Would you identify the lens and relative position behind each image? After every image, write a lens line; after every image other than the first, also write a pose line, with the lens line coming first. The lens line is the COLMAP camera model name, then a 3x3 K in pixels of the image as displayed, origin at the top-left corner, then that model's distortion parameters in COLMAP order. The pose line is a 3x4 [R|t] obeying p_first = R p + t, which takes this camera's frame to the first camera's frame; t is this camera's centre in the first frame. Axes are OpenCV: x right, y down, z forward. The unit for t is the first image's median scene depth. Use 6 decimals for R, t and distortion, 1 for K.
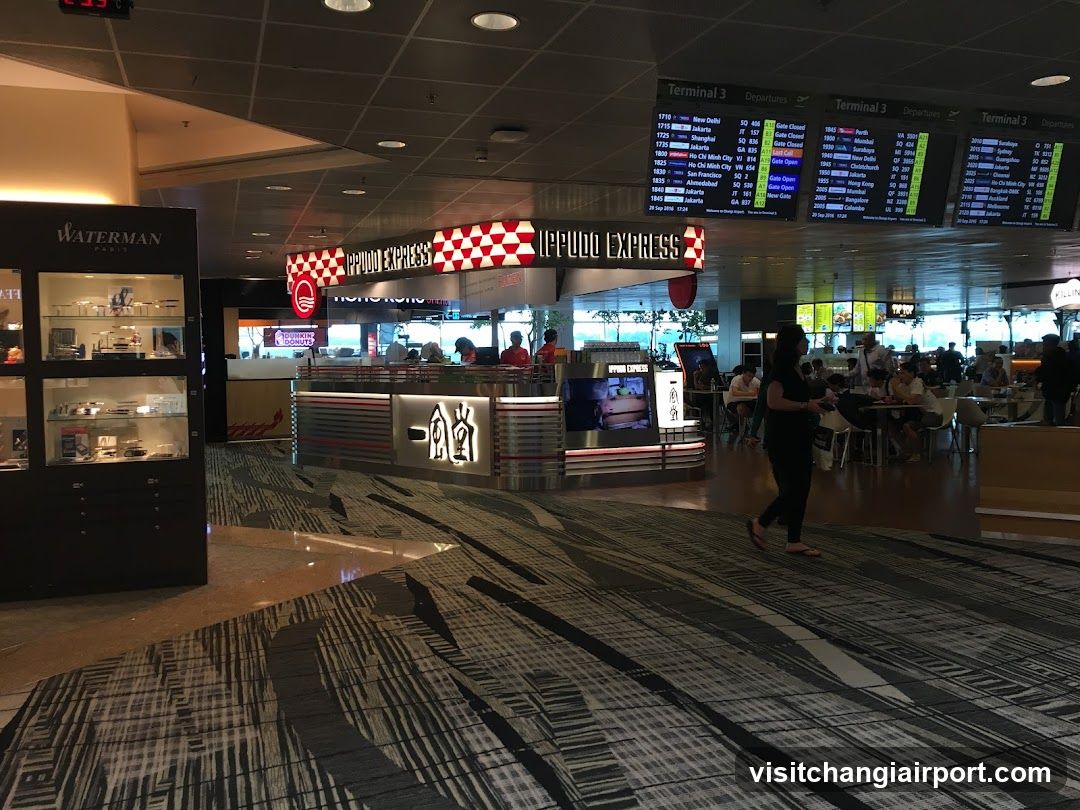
lens RADIAL K [[928.5, 0, 540.0], [0, 928.5, 405.0], [0, 0, 1]] dist [0.034223, -0.007188]
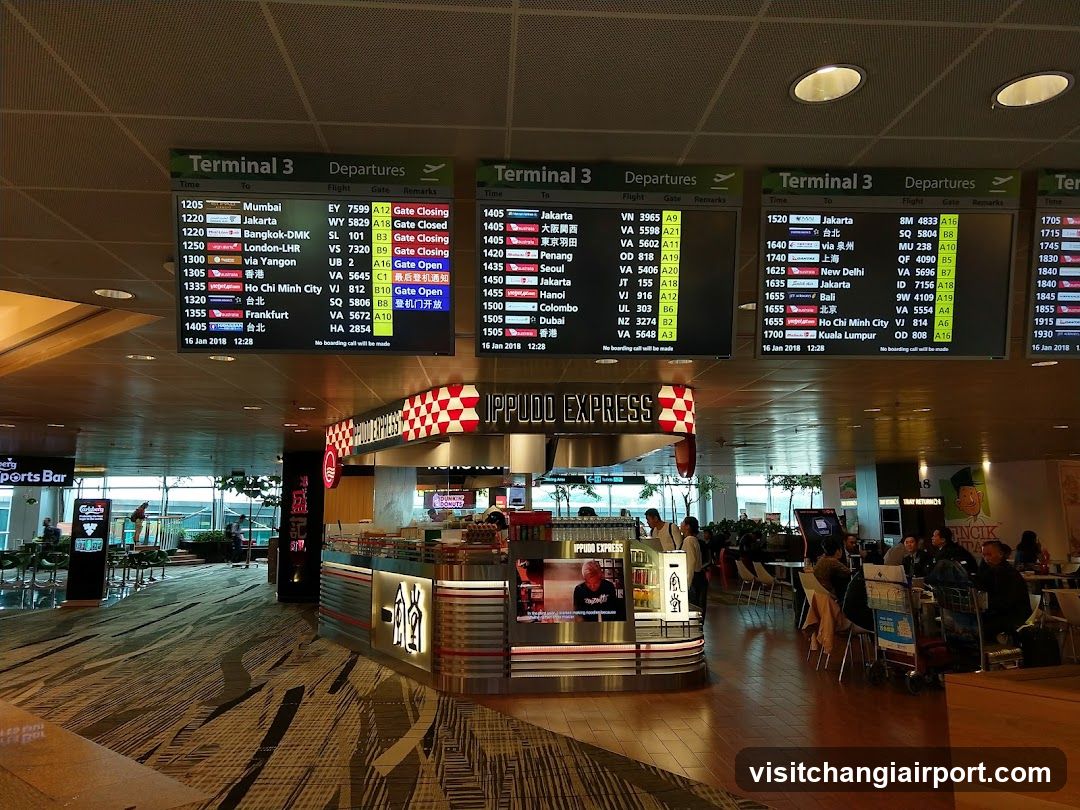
lens RADIAL K [[797.1, 0, 540.0], [0, 797.1, 405.0], [0, 0, 1]] dist [0.007117, -0.003605]
pose [[0.963014, -0.027450, -0.268050, 0.245899], [-0.022527, 0.983113, -0.181609, -0.035462], [0.268508, 0.180930, 0.946133, 0.265747]]
